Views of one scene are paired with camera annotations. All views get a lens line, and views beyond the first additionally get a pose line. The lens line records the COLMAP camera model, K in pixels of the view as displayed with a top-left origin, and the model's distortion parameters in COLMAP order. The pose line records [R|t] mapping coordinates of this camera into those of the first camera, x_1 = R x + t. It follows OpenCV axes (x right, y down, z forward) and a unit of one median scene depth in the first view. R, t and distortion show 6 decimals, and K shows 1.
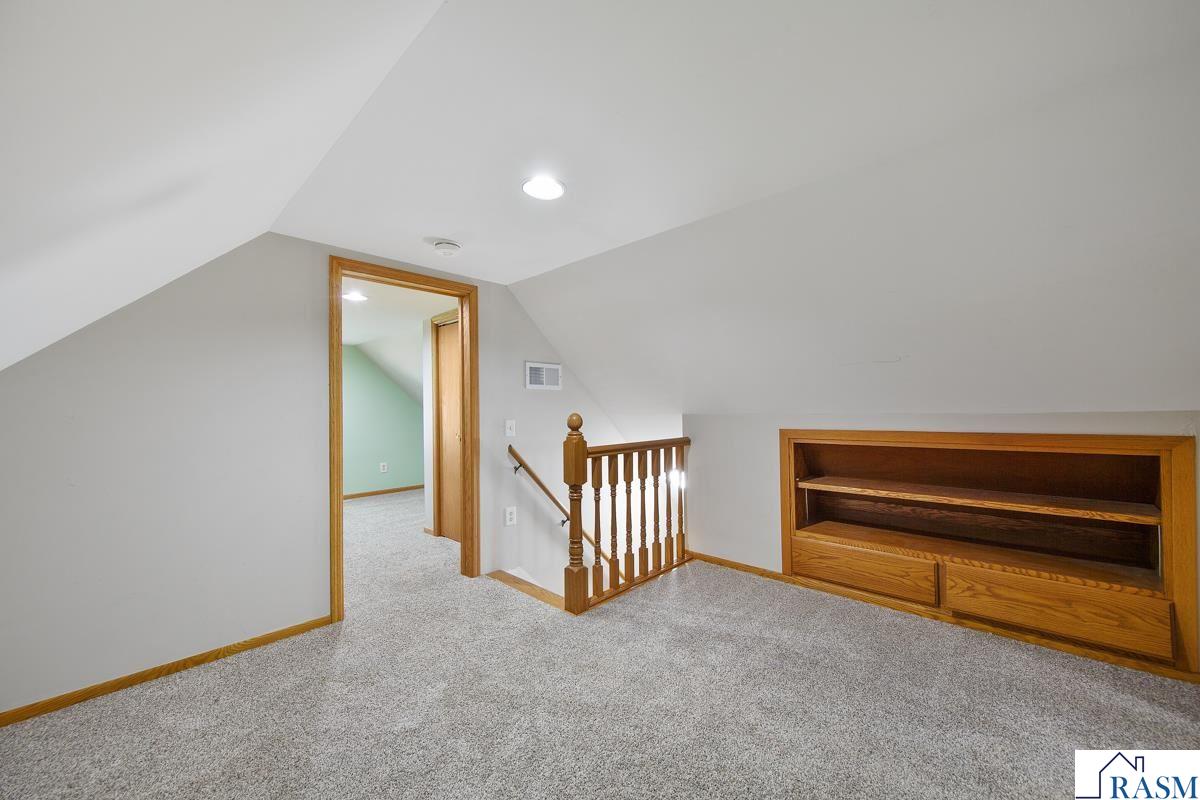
lens RADIAL K [[449.3, 0, 605.7], [0, 449.3, 405.4], [0, 0, 1]] dist [0.008252, -0.000679]
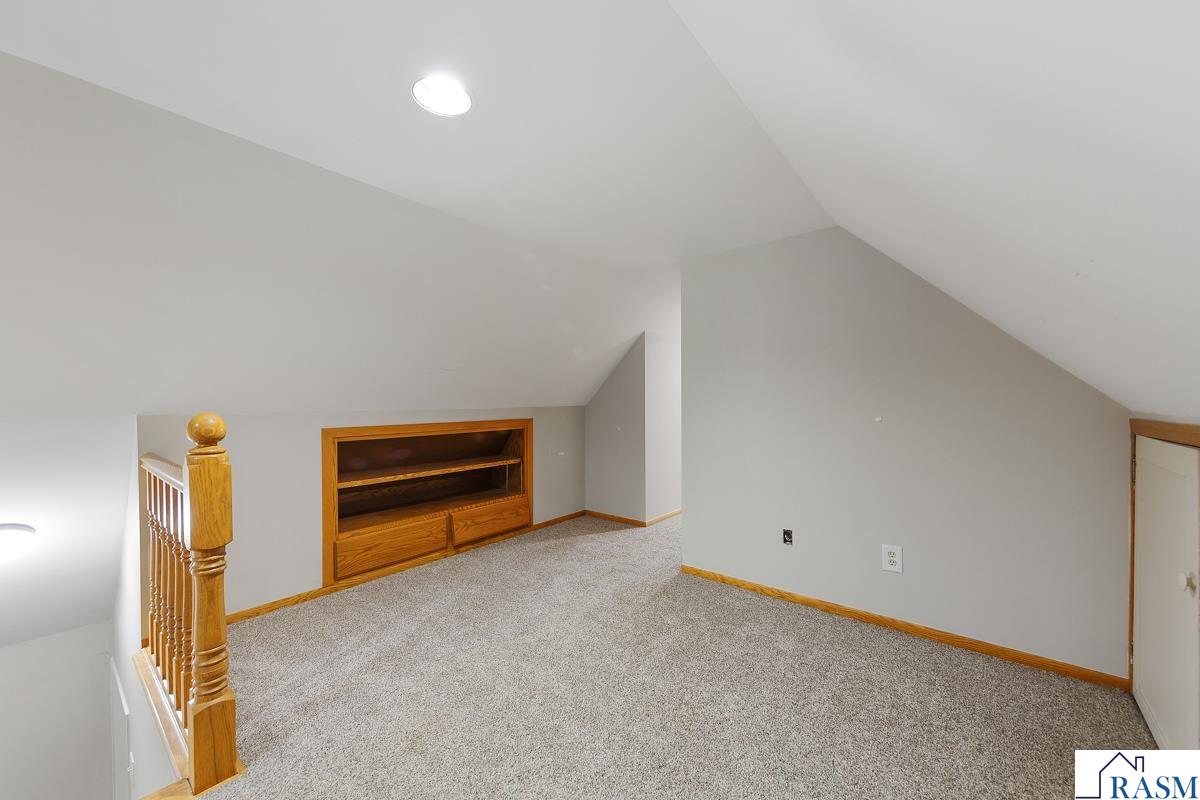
lens RADIAL K [[449.3, 0, 605.3], [0, 449.3, 401.5], [0, 0, 1]] dist [0.008252, -0.000679]
pose [[-0.078783, 0.016304, 0.996758, -0.683367], [-0.002430, 0.999860, -0.016547, 0.014491], [-0.996889, -0.003725, -0.078732, 0.607295]]
